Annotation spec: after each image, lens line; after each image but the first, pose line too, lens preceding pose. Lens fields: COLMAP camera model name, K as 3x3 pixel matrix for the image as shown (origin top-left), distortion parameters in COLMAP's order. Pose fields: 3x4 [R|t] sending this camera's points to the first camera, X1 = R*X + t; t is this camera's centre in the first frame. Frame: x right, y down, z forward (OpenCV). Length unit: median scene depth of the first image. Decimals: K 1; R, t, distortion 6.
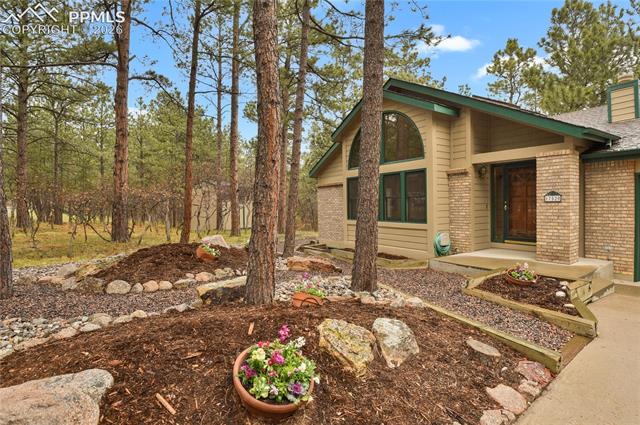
lens RADIAL K [[331.0, 0, 320.0], [0, 331.0, 212.5], [0, 0, 1]] dist [-0.001118, -0.000160]
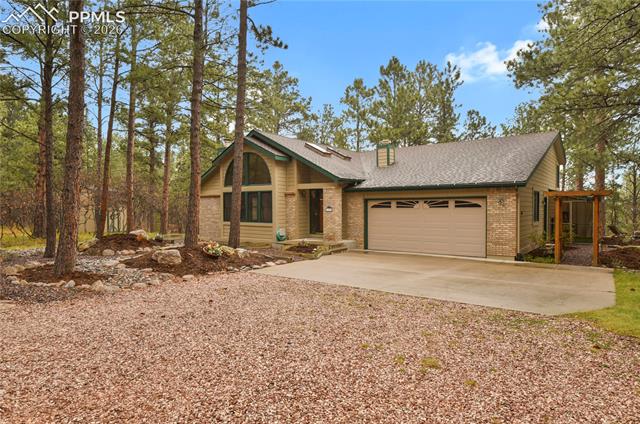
lens RADIAL K [[361.3, 0, 320.0], [0, 361.3, 212.0], [0, 0, 1]] dist [-0.001086, -0.000312]
pose [[0.937137, 0.010361, 0.348809, -0.092138], [-0.005375, 0.999869, -0.015261, 0.003231], [-0.348921, 0.012427, 0.937070, -0.788836]]
